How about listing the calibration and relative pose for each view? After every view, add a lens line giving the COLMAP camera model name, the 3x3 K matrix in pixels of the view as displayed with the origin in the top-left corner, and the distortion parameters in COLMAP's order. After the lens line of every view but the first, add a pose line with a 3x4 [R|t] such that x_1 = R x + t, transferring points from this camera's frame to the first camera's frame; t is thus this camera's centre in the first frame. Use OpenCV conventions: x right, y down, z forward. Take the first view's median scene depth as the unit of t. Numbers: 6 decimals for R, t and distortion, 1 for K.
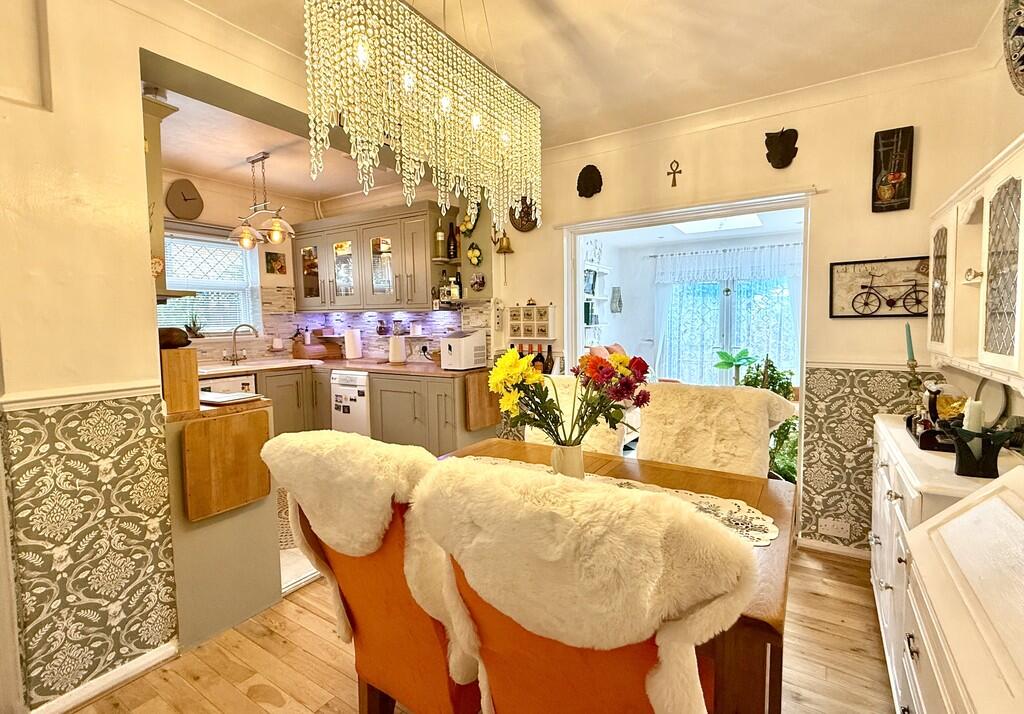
lens RADIAL K [[474.9, 0, 514.3], [0, 474.9, 350.6], [0, 0, 1]] dist [0.002424, -0.000195]
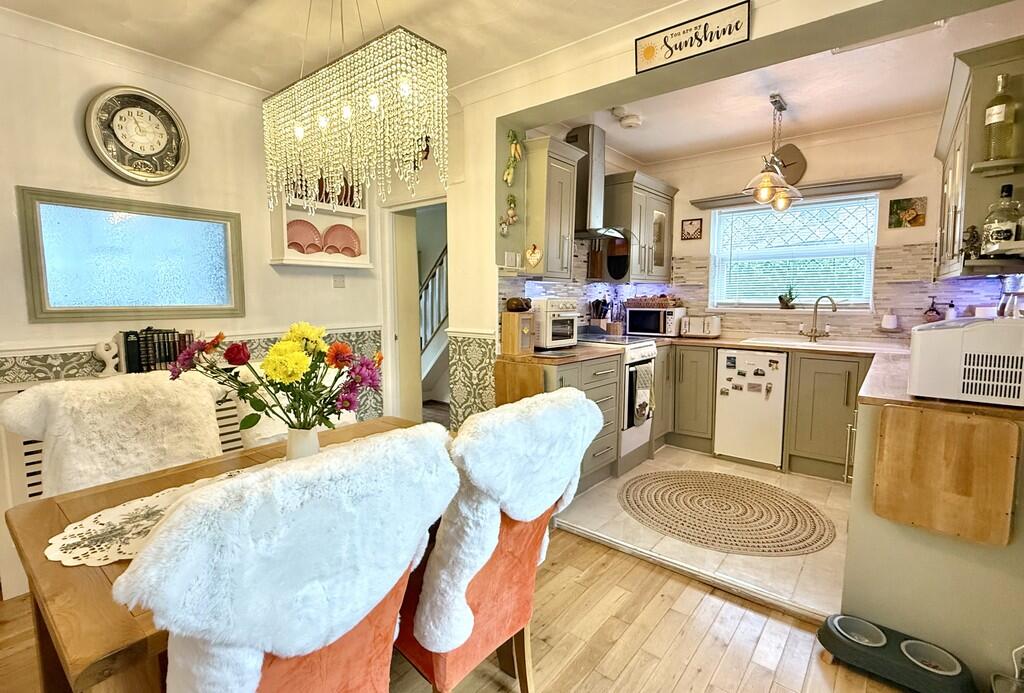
lens RADIAL K [[477.9, 0, 508.6], [0, 477.9, 341.8], [0, 0, 1]] dist [0.000021, 0.000298]
pose [[-0.121705, 0.110011, -0.986451, 0.362461], [-0.059900, 0.991213, 0.117932, -0.040576], [0.990757, 0.073441, -0.114046, 0.545830]]
